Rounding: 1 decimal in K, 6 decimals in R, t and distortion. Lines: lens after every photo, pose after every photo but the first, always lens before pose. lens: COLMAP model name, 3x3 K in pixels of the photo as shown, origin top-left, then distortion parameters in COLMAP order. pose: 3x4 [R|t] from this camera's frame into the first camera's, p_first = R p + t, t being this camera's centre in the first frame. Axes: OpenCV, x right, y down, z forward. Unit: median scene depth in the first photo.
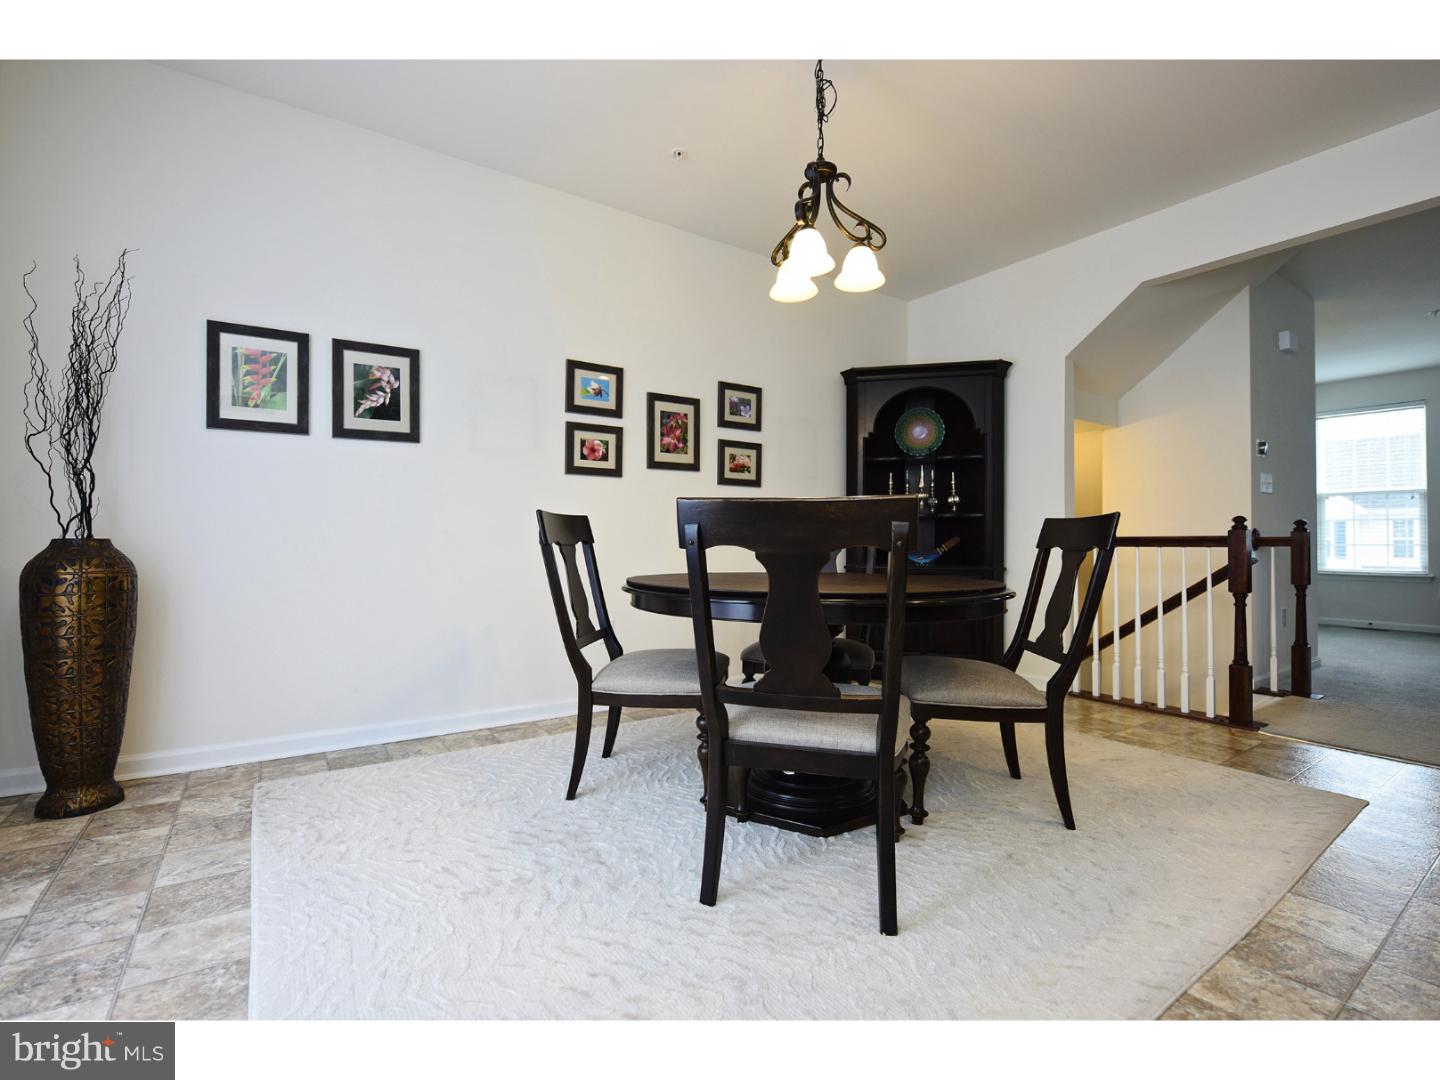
lens RADIAL K [[647.7, 0, 720.0], [0, 647.7, 540.0], [0, 0, 1]] dist [-0.001825, -0.007500]
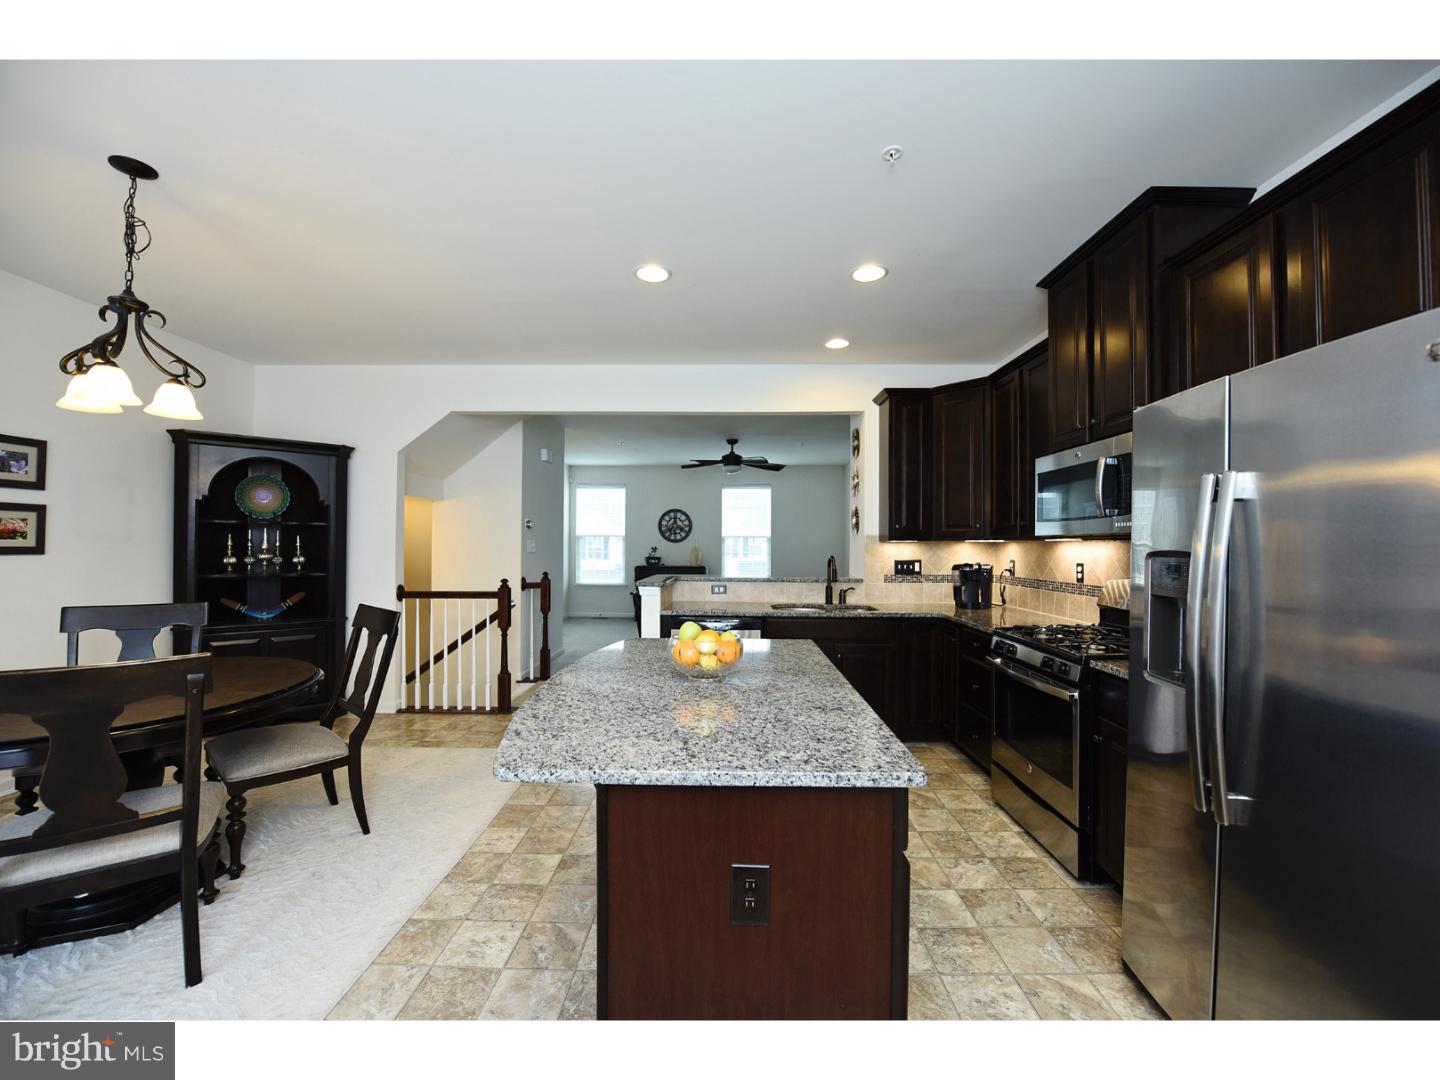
lens RADIAL K [[566.9, 0, 720.0], [0, 566.9, 540.0], [0, 0, 1]] dist [-0.021694, -0.000153]
pose [[0.583513, 0.001720, 0.812102, -0.009847], [-0.005583, 0.999983, 0.001893, -0.174687], [-0.812085, -0.005638, 0.583512, -0.296281]]
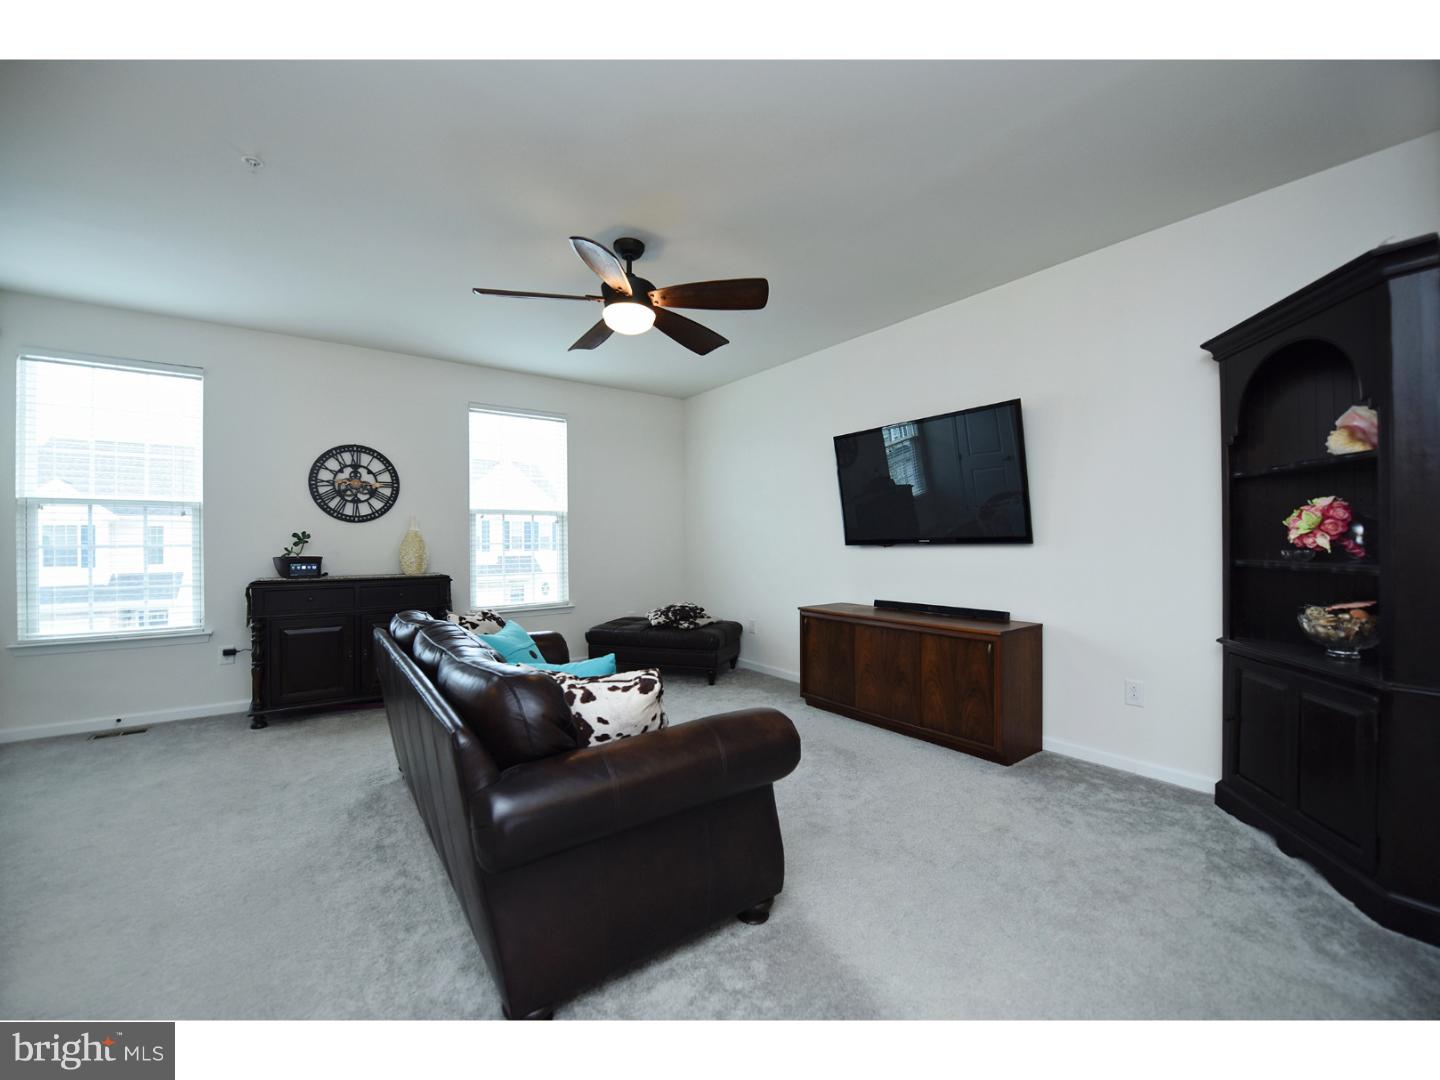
lens RADIAL K [[566.9, 0, 720.0], [0, 566.9, 540.0], [0, 0, 1]] dist [-0.021694, -0.000153]
pose [[-0.016679, -0.007759, 0.999831, 1.278477], [0.004242, 0.999960, 0.007831, -0.104717], [-0.999852, 0.004372, -0.016645, 1.164740]]
